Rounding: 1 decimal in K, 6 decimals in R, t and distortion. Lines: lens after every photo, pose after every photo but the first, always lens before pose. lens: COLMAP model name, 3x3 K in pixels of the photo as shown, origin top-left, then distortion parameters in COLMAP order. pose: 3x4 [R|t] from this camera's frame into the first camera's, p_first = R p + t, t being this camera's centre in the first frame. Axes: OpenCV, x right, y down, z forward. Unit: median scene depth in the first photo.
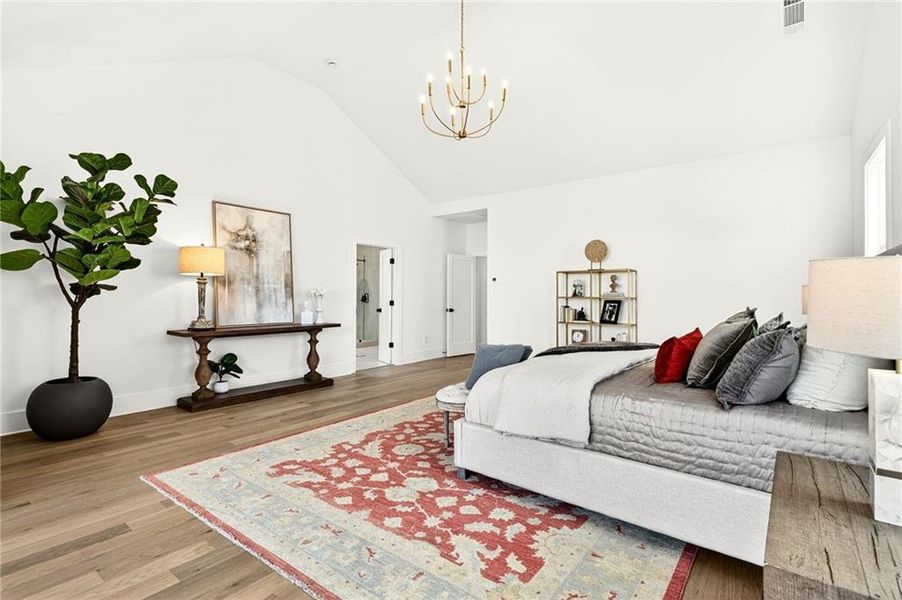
lens RADIAL K [[427.2, 0, 448.5], [0, 427.2, 295.5], [0, 0, 1]] dist [0.002068, -0.000609]
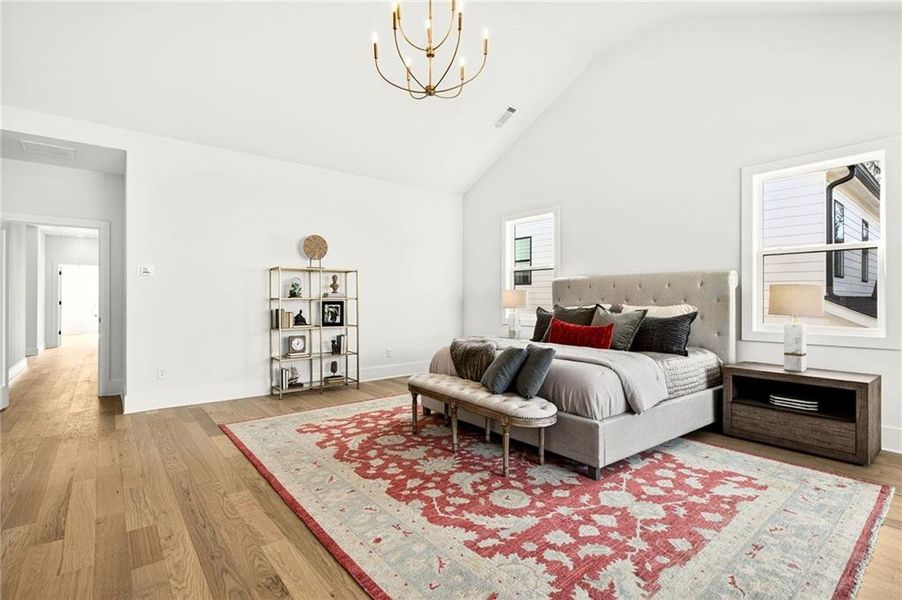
lens RADIAL K [[427.2, 0, 451.1], [0, 427.2, 297.0], [0, 0, 1]] dist [0.002068, -0.000609]
pose [[0.233265, -0.001521, 0.972412, -0.901495], [-0.000213, 0.999999, 0.001615, 0.000050], [-0.972413, -0.000584, 0.233265, 0.969747]]
